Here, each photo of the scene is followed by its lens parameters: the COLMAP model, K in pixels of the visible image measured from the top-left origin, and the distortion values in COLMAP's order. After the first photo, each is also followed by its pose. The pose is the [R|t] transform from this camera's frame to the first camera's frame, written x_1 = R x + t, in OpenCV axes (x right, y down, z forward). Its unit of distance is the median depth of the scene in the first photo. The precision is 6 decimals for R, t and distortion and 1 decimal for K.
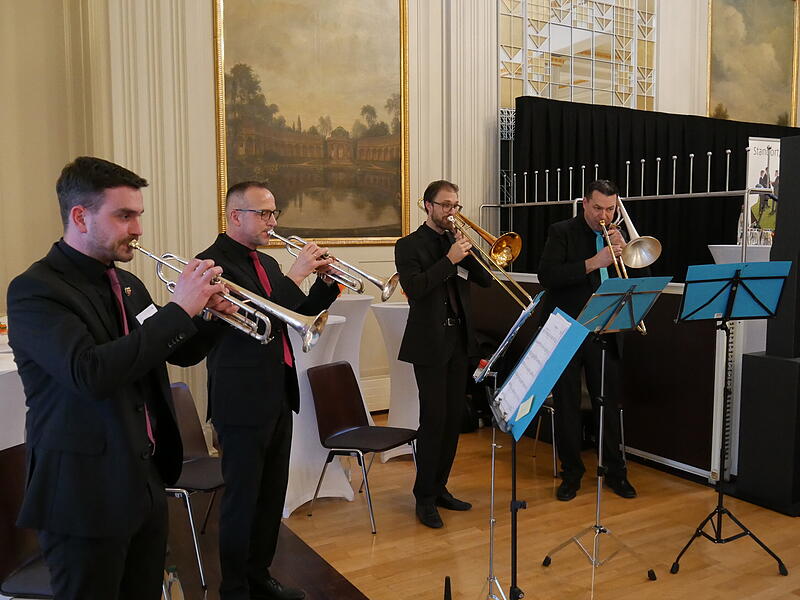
lens RADIAL K [[679.8, 0, 400.0], [0, 679.8, 300.0], [0, 0, 1]] dist [-0.008831, -0.004184]
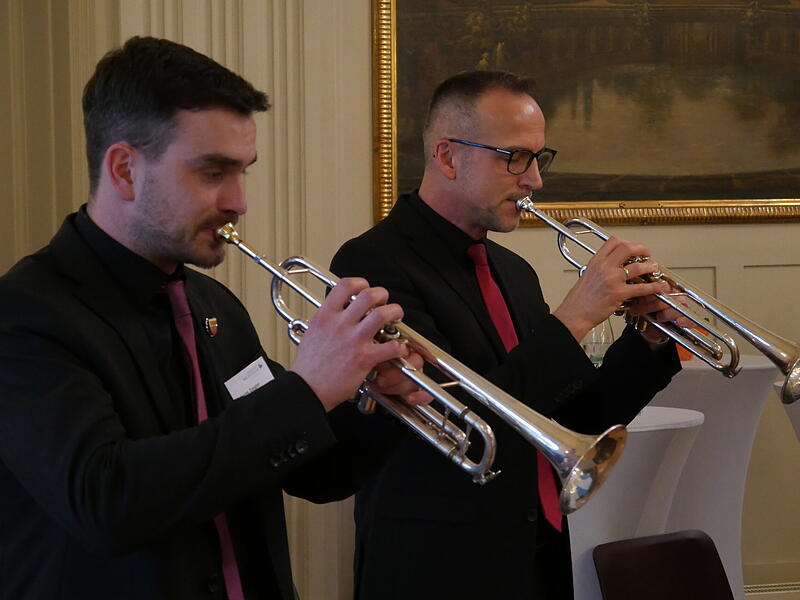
lens RADIAL K [[2040.9, 0, 400.0], [0, 2040.9, 300.0], [0, 0, 1]] dist [2.941876, -67.647479]
pose [[0.964173, 0.094262, -0.247962, 0.059235], [-0.097186, 0.995266, 0.000449, -0.036561], [0.246831, 0.023665, 0.968770, -0.261509]]
